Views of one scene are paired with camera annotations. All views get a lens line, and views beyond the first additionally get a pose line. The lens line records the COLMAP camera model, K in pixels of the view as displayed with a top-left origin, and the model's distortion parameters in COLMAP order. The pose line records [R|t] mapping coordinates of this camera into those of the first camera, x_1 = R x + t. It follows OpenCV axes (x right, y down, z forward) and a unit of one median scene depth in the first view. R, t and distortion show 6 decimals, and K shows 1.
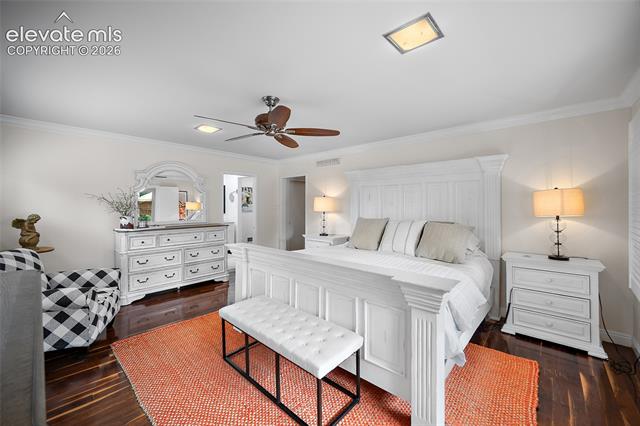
lens RADIAL K [[251.6, 0, 321.8], [0, 251.6, 208.9], [0, 0, 1]] dist [-0.002899, -0.001036]
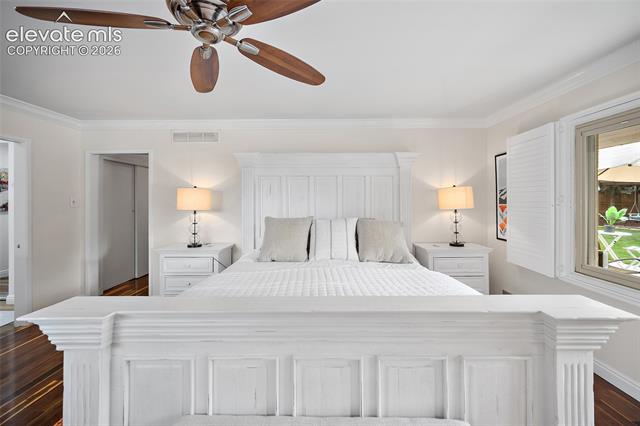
lens RADIAL K [[251.6, 0, 315.8], [0, 251.6, 201.7], [0, 0, 1]] dist [-0.002899, -0.001036]
pose [[0.753572, -0.003934, 0.657354, -0.216729], [0.011408, 0.999910, -0.007095, -0.003903], [-0.657267, 0.012846, 0.753549, 0.347737]]
